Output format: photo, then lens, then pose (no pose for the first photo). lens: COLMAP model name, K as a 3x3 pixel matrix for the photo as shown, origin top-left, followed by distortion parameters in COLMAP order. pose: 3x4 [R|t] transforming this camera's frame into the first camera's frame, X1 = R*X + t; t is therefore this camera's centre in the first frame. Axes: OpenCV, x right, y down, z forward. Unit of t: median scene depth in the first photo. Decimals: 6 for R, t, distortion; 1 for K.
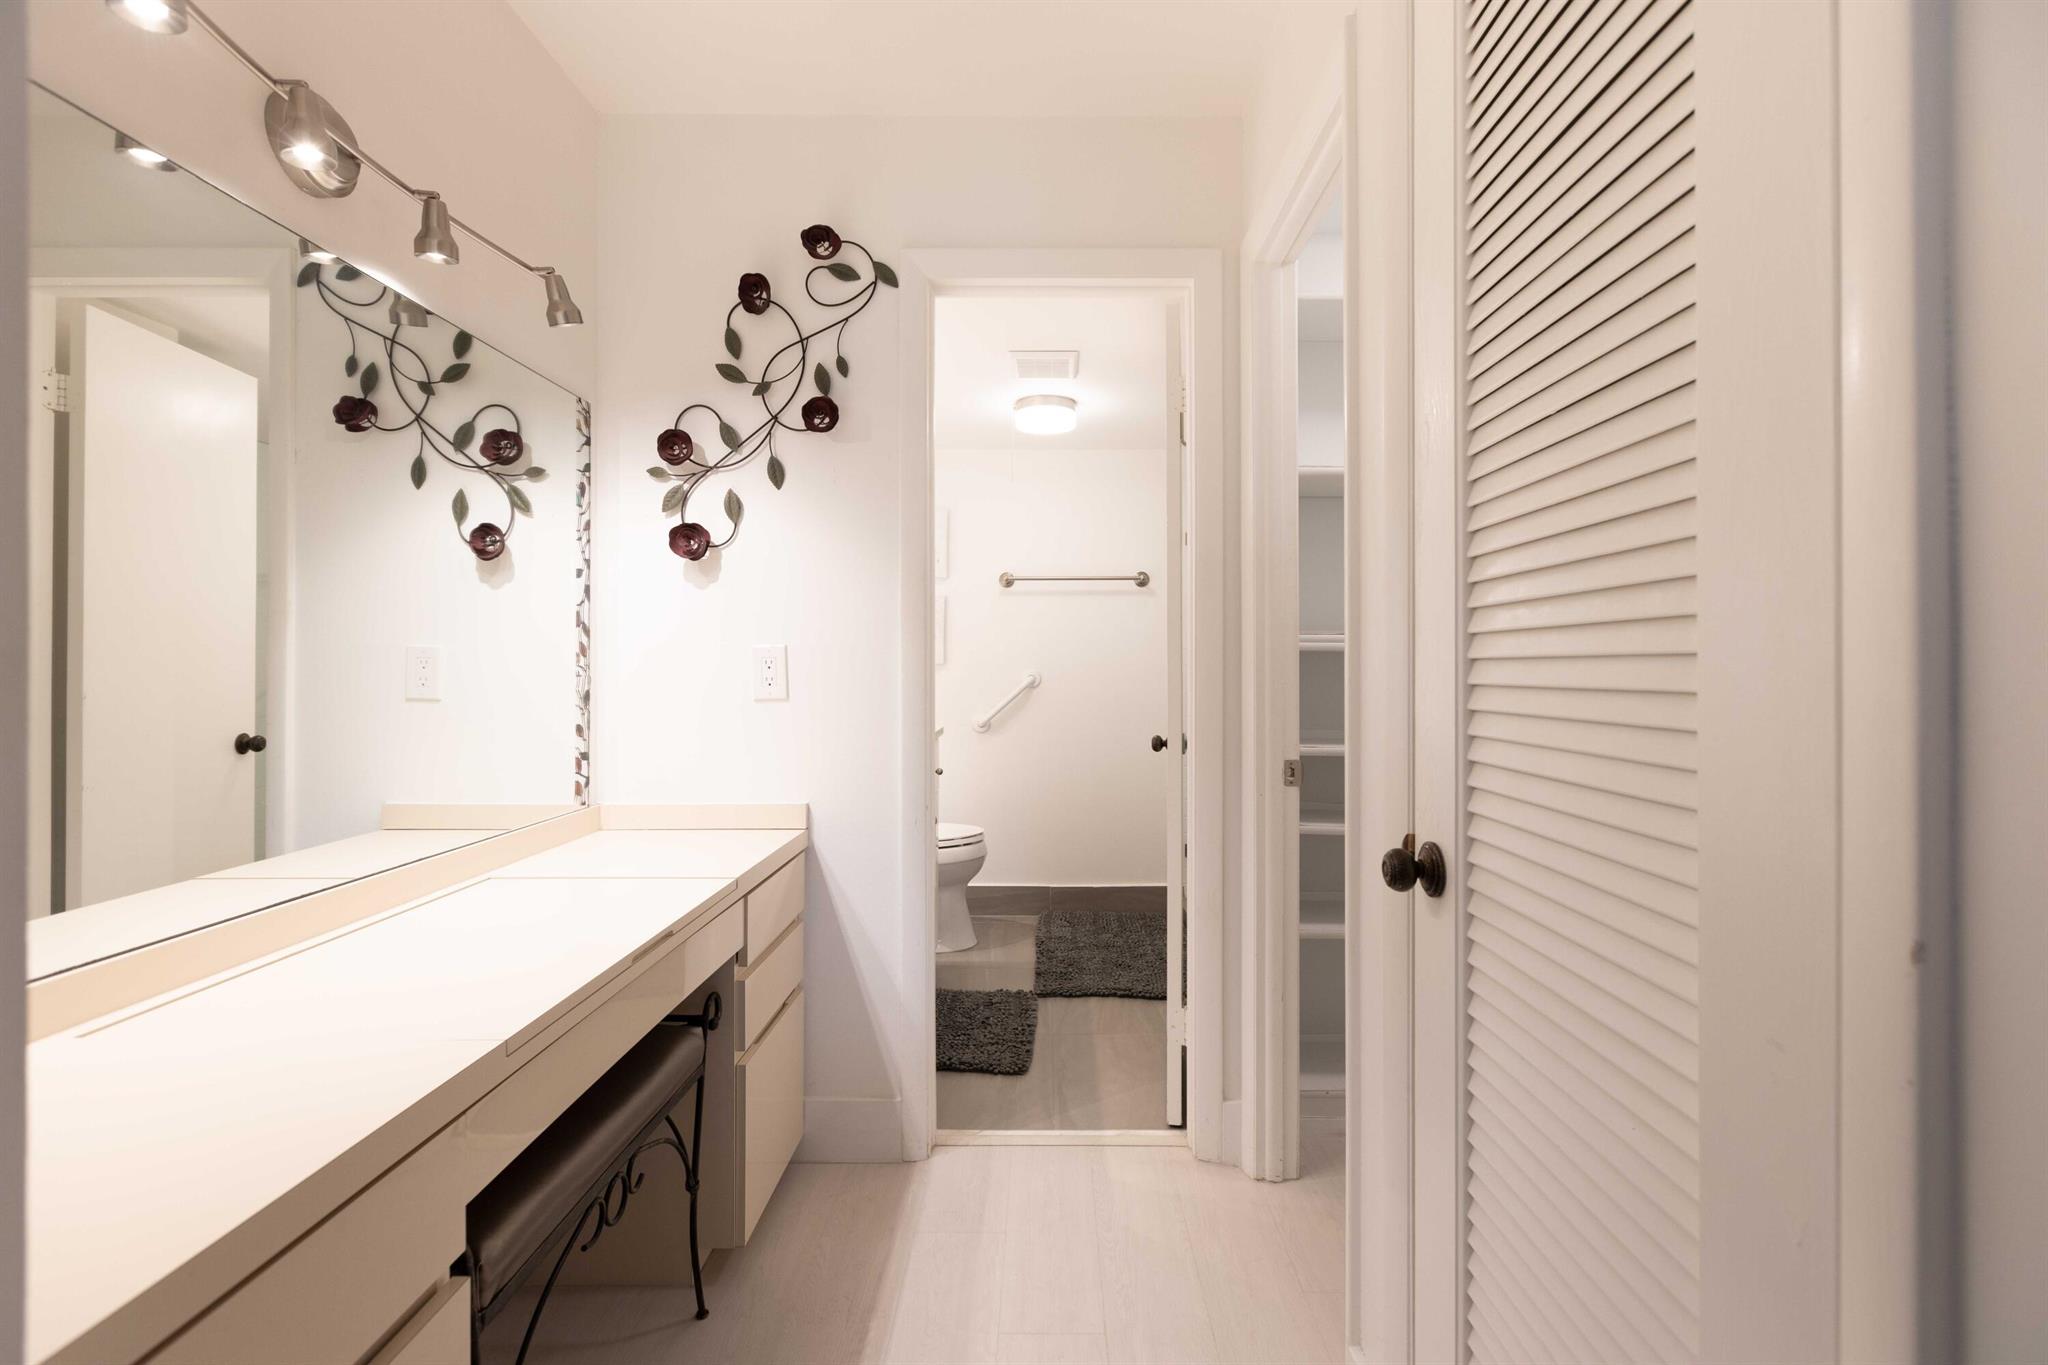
lens RADIAL K [[914.7, 0, 1023.7], [0, 914.7, 664.8], [0, 0, 1]] dist [-0.000005, 0.000098]
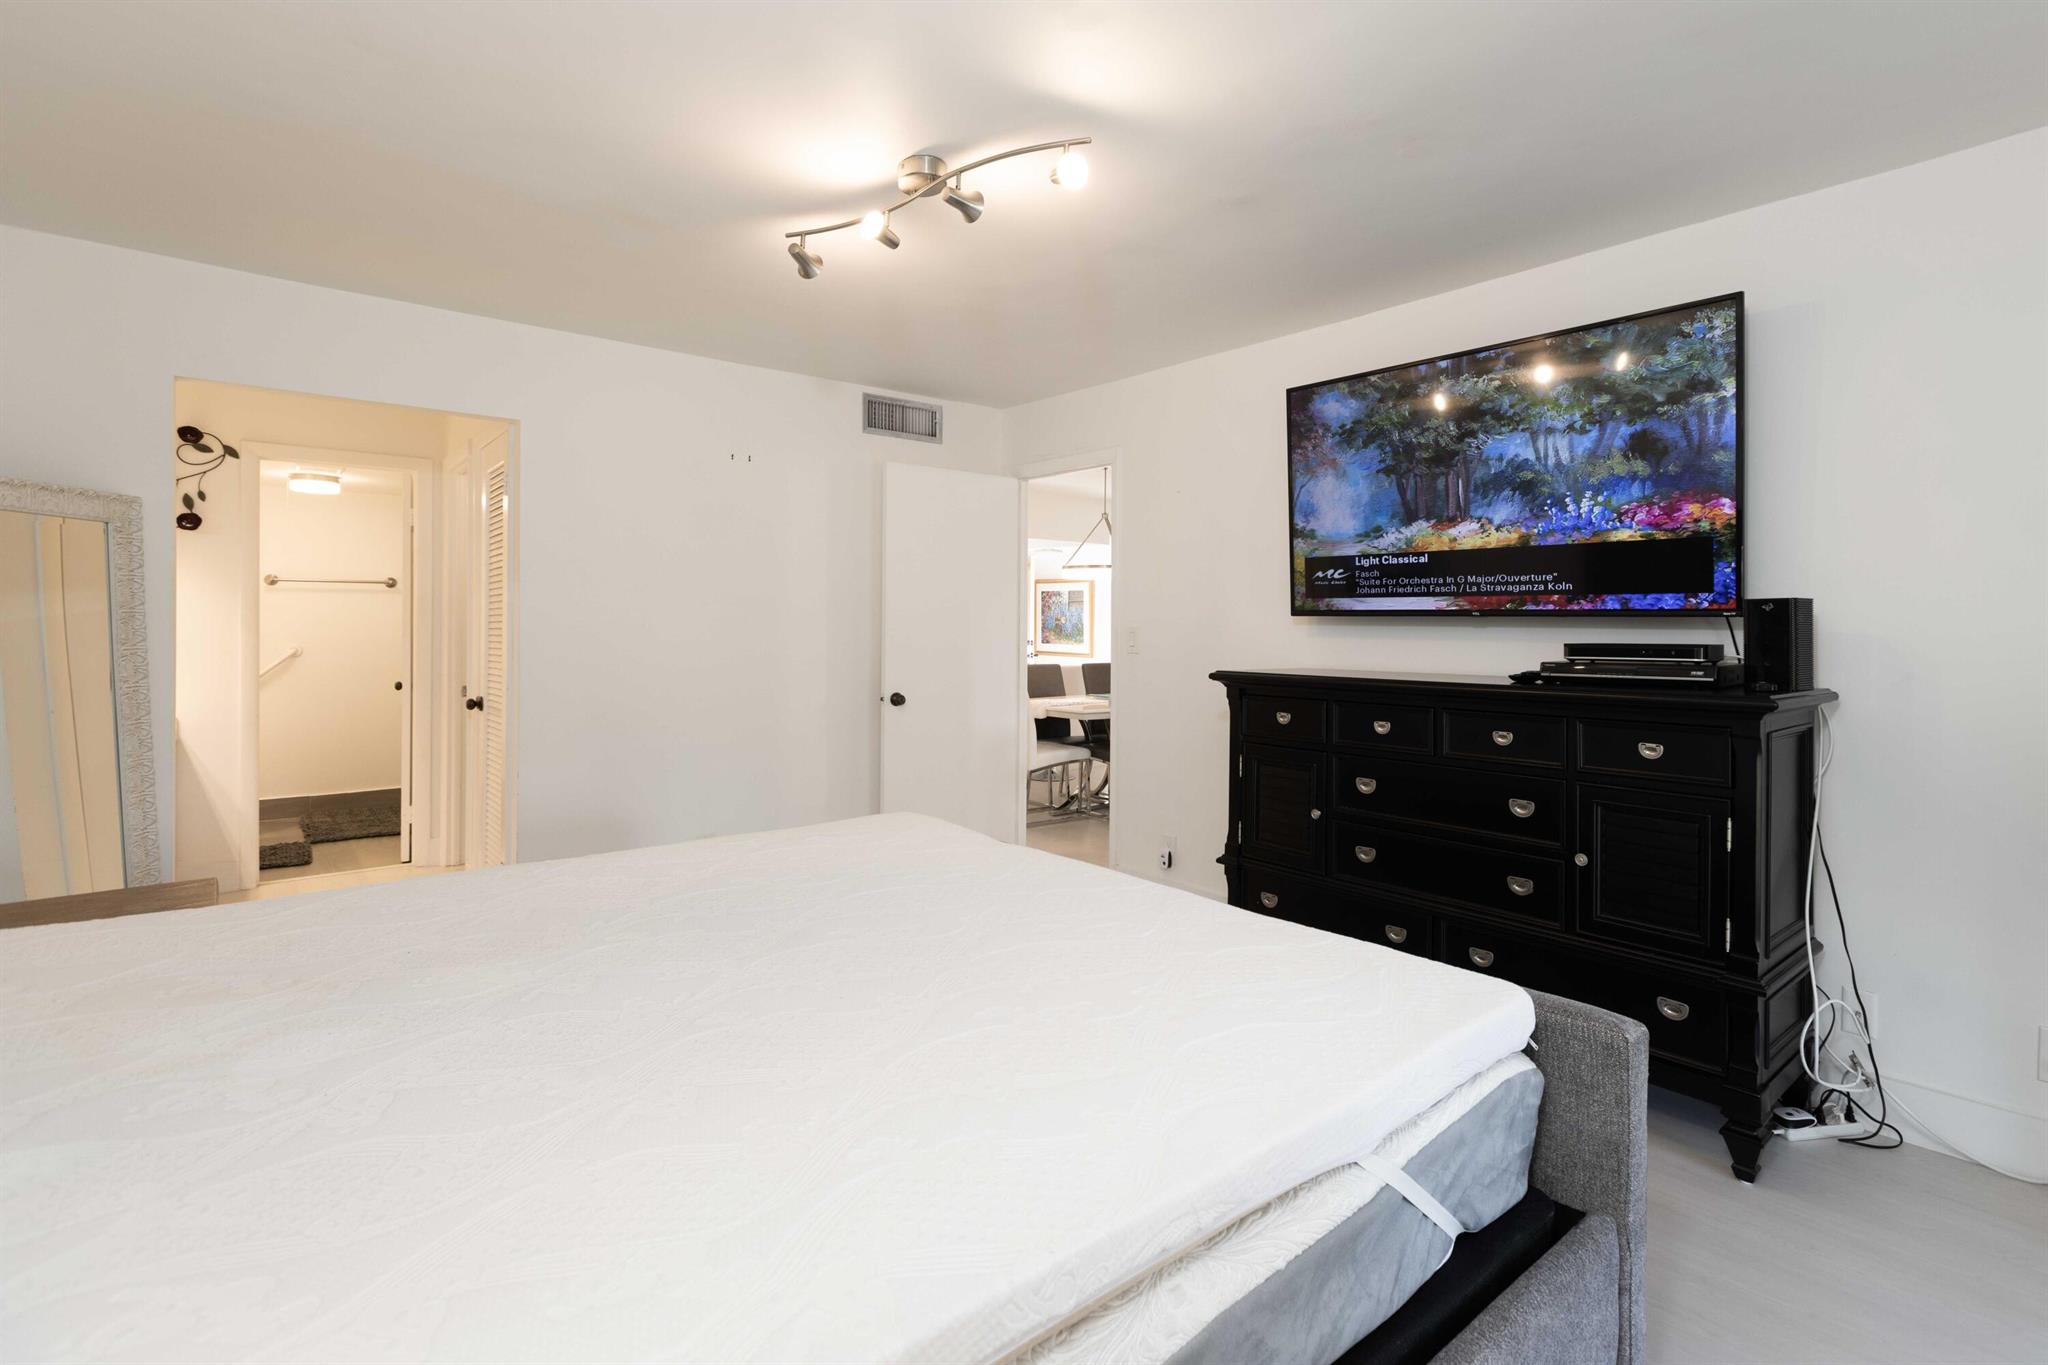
lens RADIAL K [[973.9, 0, 1104.4], [0, 973.9, 623.5], [0, 0, 1]] dist [0.000651, -0.000023]
pose [[0.728200, 0.006044, 0.685338, -0.158623], [-0.003793, 0.999981, -0.004789, -0.034810], [-0.685354, 0.000887, 0.728210, -1.352603]]
